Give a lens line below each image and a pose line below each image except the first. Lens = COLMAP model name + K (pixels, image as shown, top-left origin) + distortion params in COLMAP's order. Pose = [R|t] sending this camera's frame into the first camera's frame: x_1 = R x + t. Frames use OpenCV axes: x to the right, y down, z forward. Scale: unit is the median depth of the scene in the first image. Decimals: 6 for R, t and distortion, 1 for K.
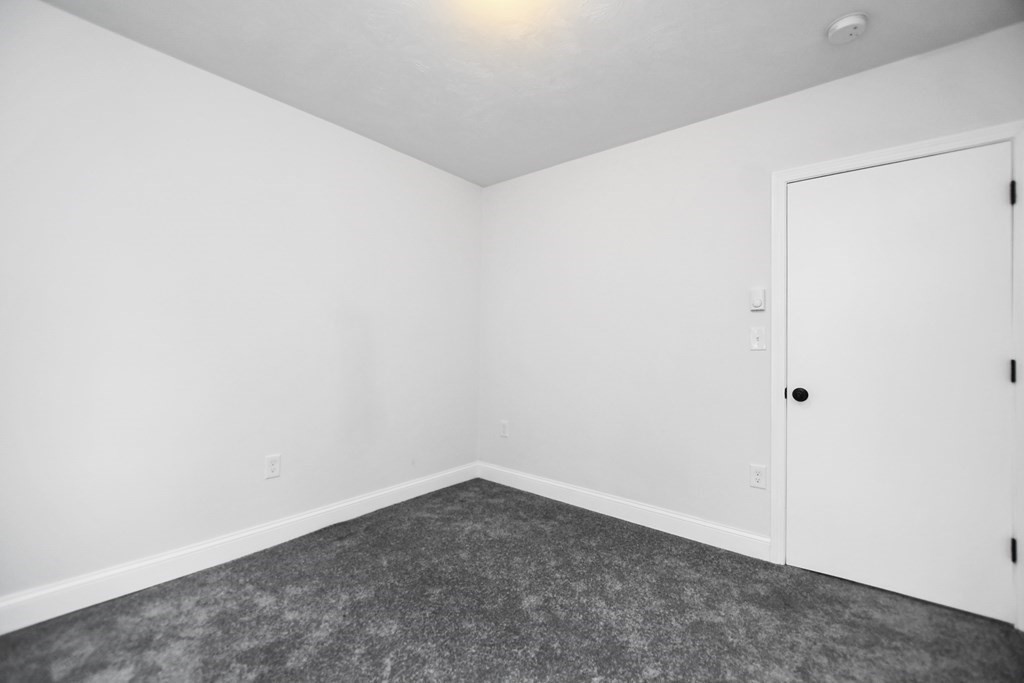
lens RADIAL K [[458.5, 0, 507.9], [0, 458.5, 344.6], [0, 0, 1]] dist [-0.011785, 0.005391]
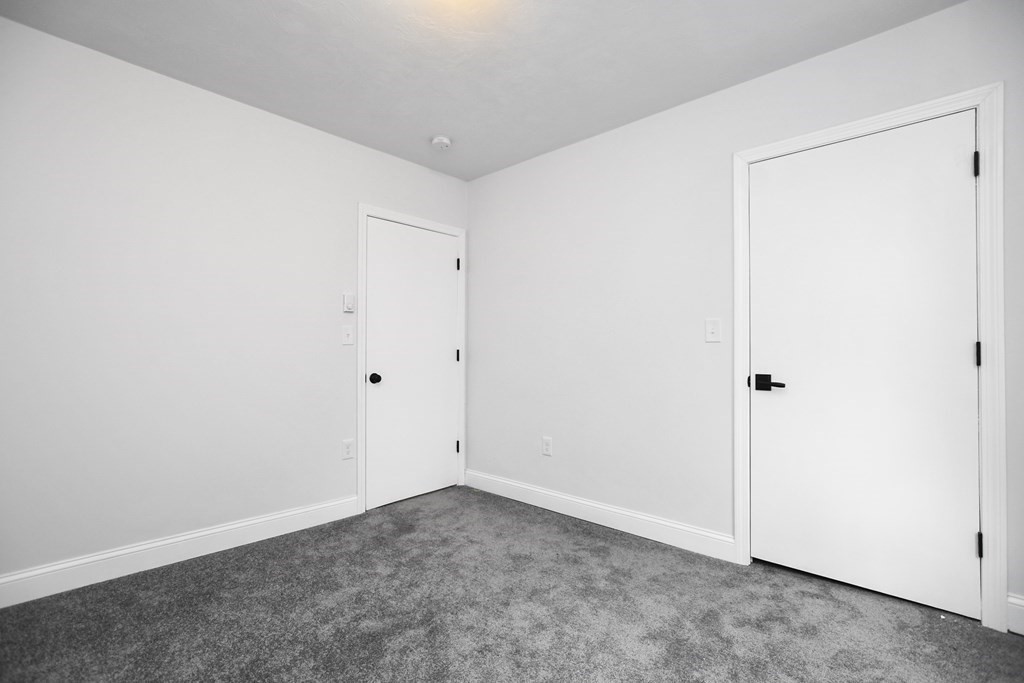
lens RADIAL K [[458.5, 0, 507.9], [0, 458.5, 342.1], [0, 0, 1]] dist [-0.011785, 0.005391]
pose [[0.048347, 0.003981, 0.998823, -0.672606], [-0.011504, 0.999928, -0.003429, 0.004387], [-0.998764, -0.011325, 0.048389, 0.545241]]
